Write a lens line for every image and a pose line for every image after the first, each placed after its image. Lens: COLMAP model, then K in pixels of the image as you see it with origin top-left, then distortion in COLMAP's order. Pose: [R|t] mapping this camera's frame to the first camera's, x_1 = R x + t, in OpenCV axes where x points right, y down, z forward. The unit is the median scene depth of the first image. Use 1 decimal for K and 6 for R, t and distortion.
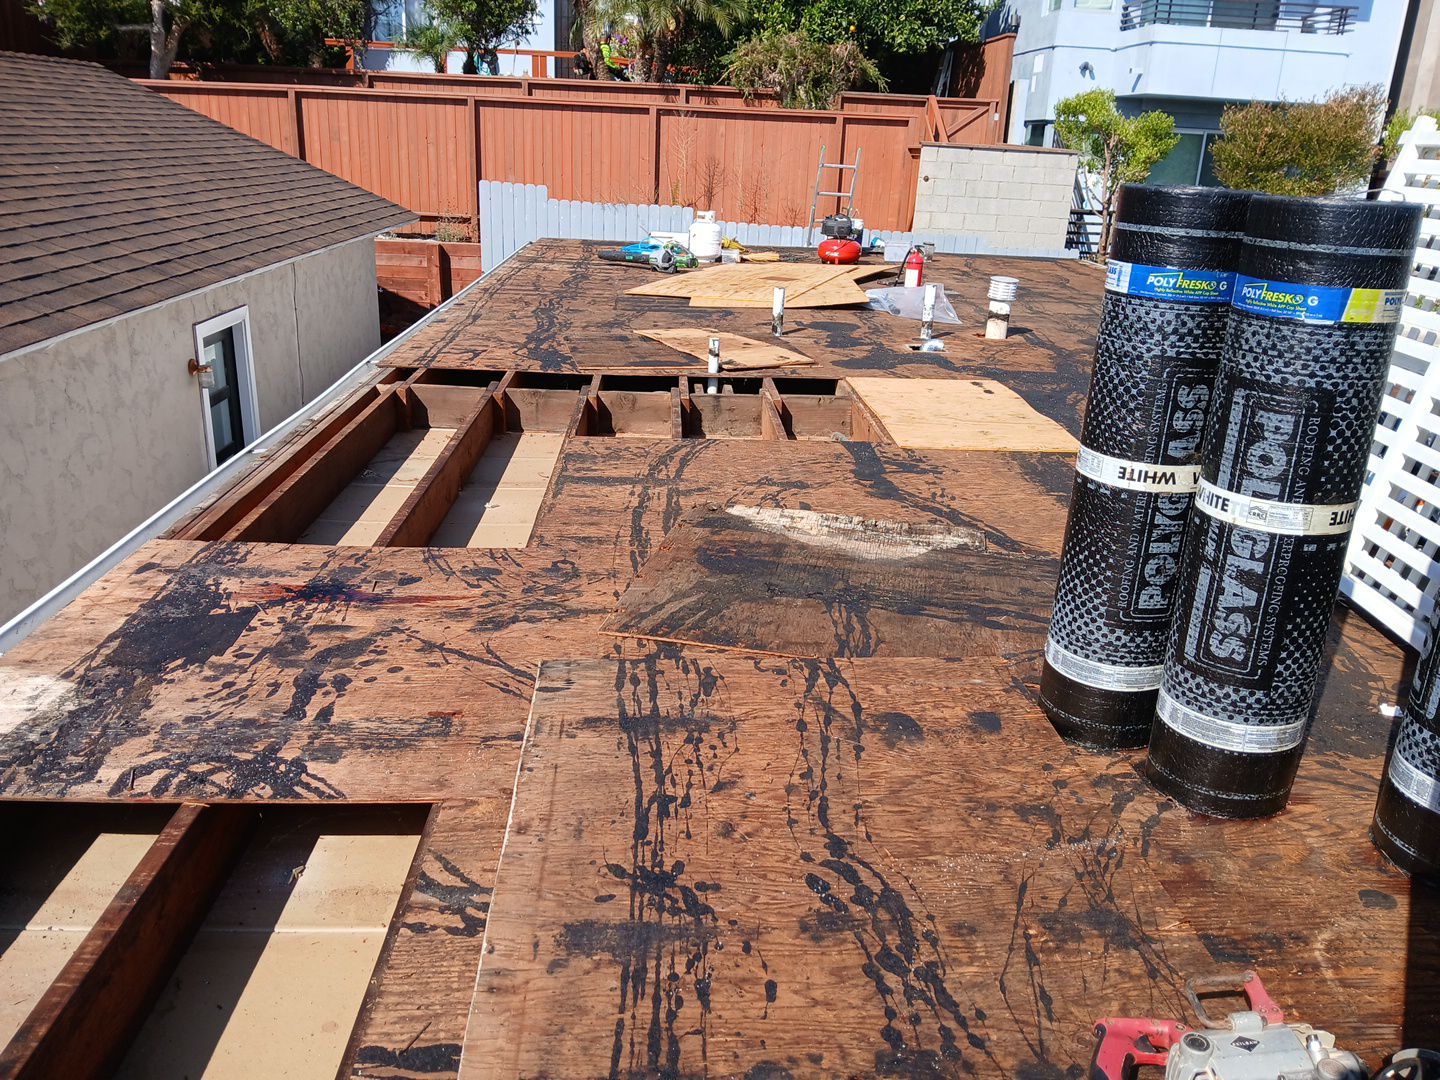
lens RADIAL K [[1138.7, 0, 720.0], [0, 1138.7, 540.0], [0, 0, 1]] dist [0.000921, -0.034615]
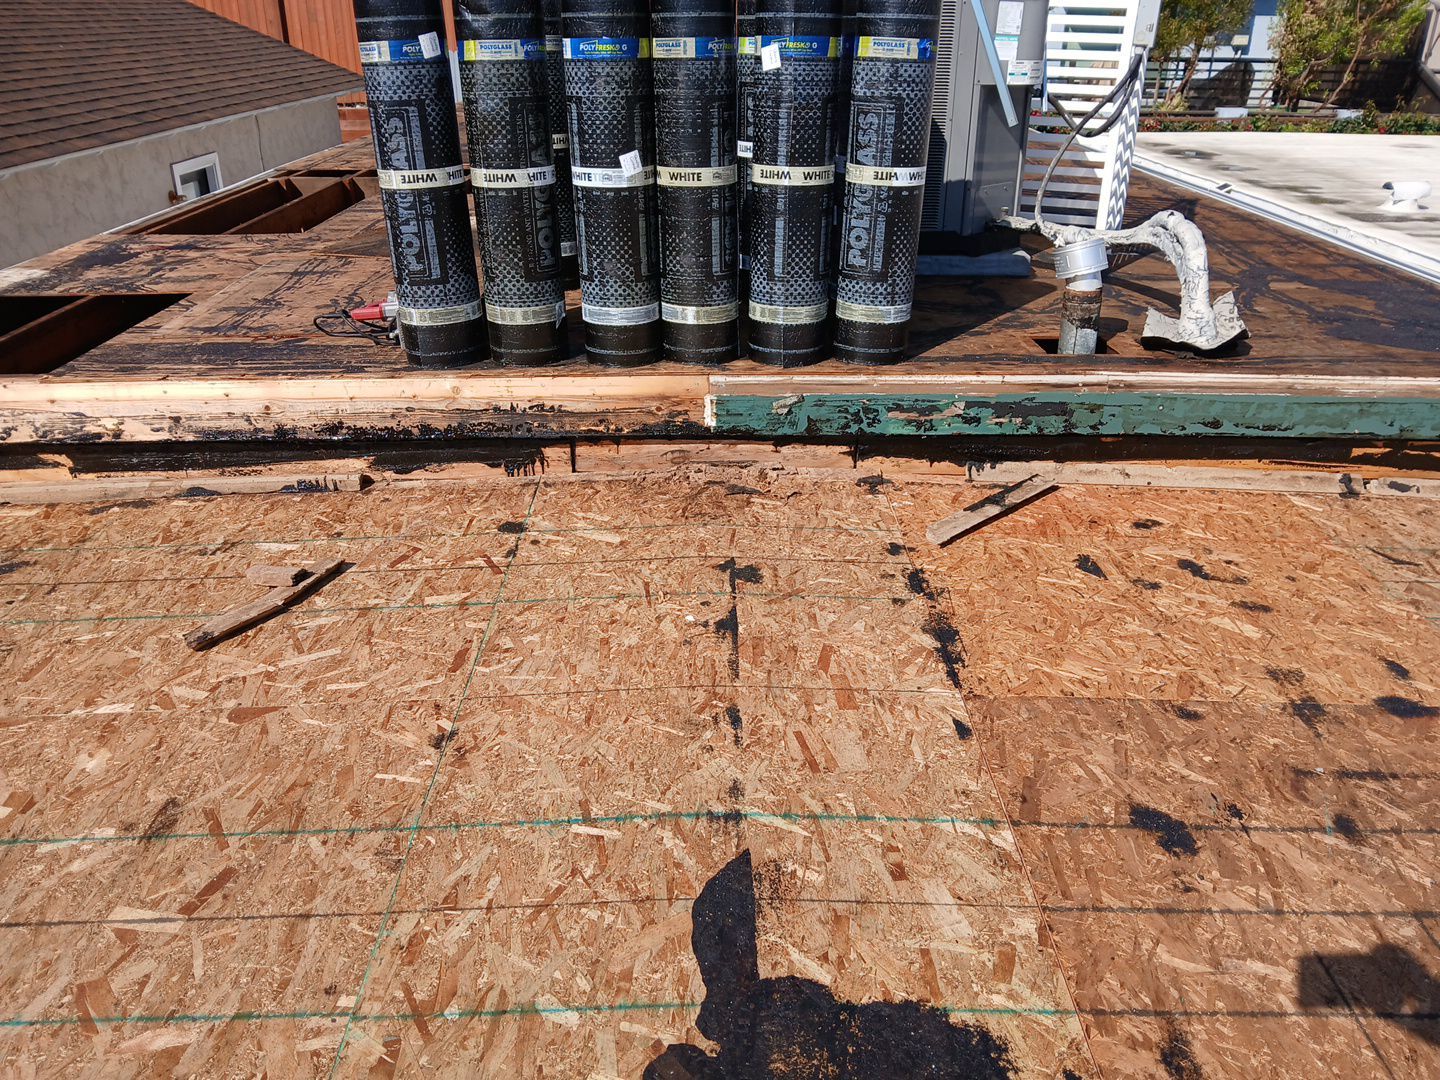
lens RADIAL K [[1138.7, 0, 720.0], [0, 1138.7, 540.0], [0, 0, 1]] dist [0.000921, -0.034615]
pose [[0.998505, -0.022105, -0.049989, 0.231092], [0.026818, 0.995051, 0.095680, 0.136473], [0.047627, -0.096878, 0.994156, -0.323836]]
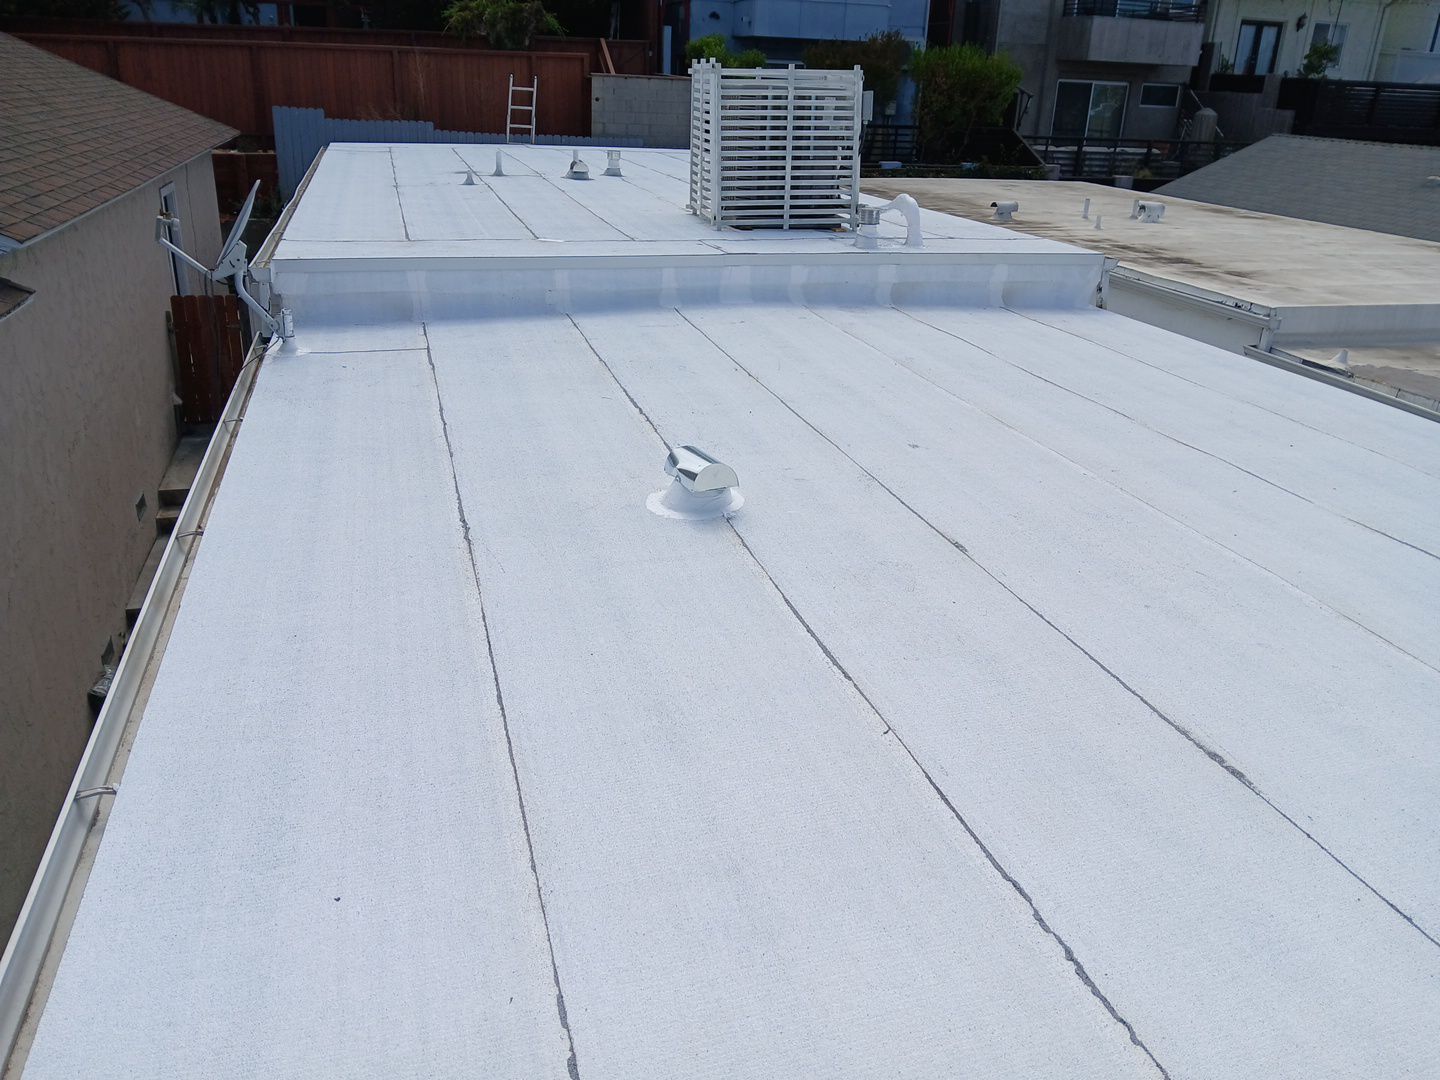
lens RADIAL K [[1138.7, 0, 720.0], [0, 1138.7, 540.0], [0, 0, 1]] dist [0.000921, -0.034615]
pose [[0.971884, -0.097521, 0.214316, -0.060444], [0.085583, 0.994253, 0.064315, 0.307036], [-0.219356, -0.044164, 0.974645, -0.898026]]
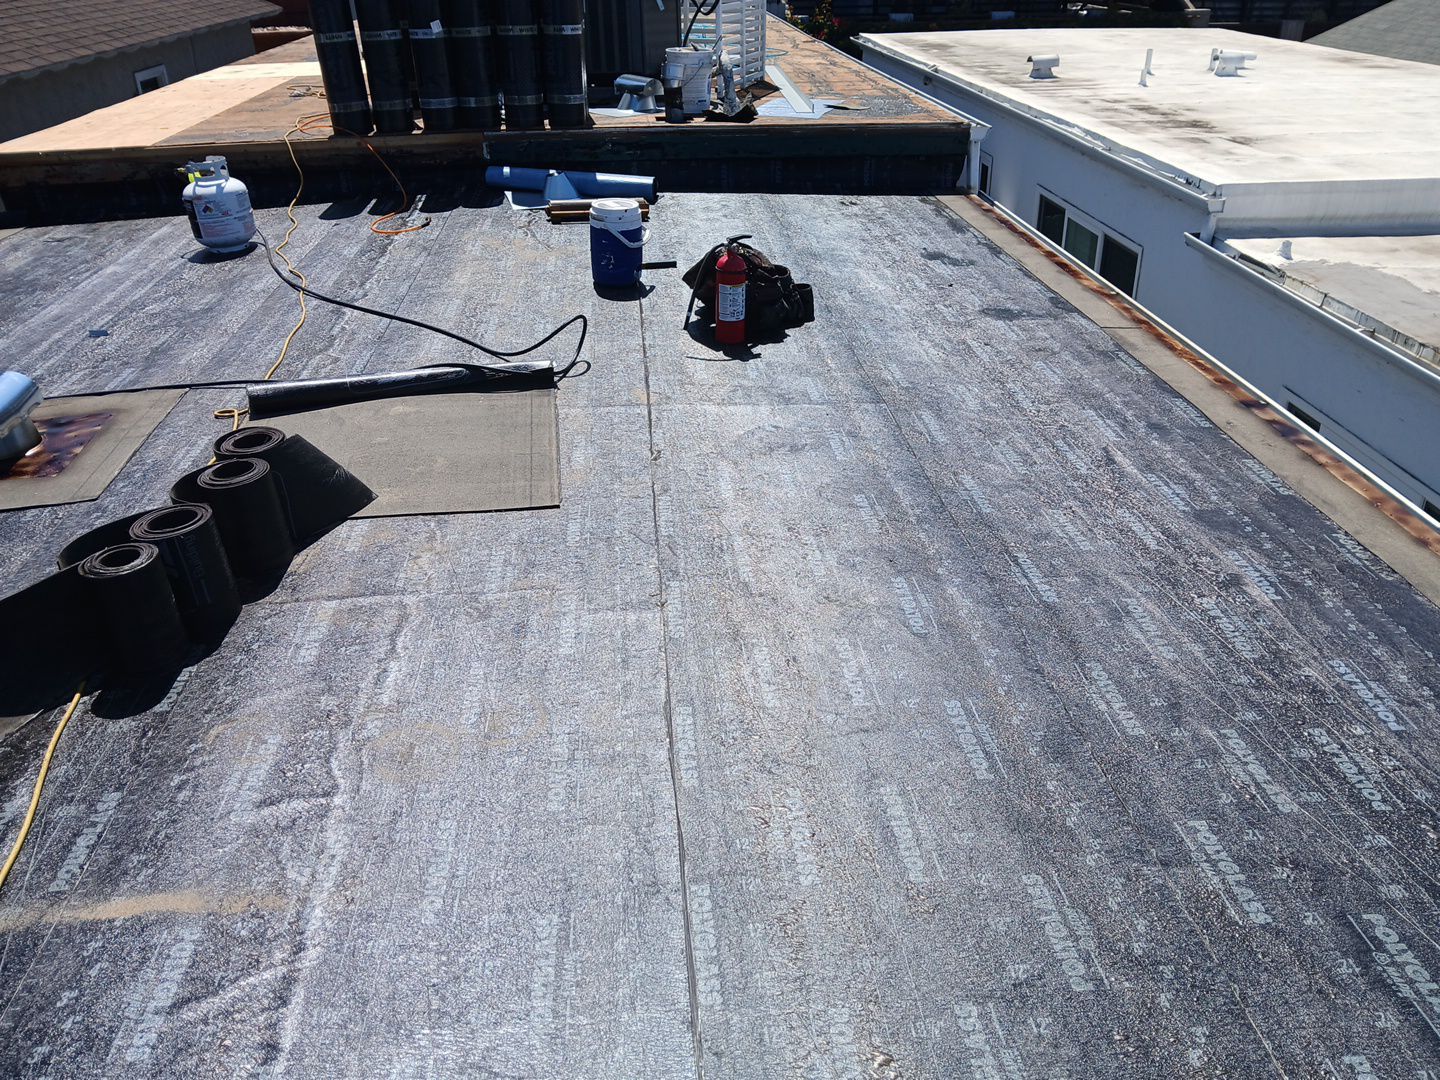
lens RADIAL K [[1138.7, 0, 720.0], [0, 1138.7, 540.0], [0, 0, 1]] dist [0.000921, -0.034615]
pose [[0.997744, -0.066929, -0.005234, 0.377928], [0.066939, 0.985897, 0.153384, 0.309835], [-0.005105, -0.153389, 0.988153, -0.826360]]
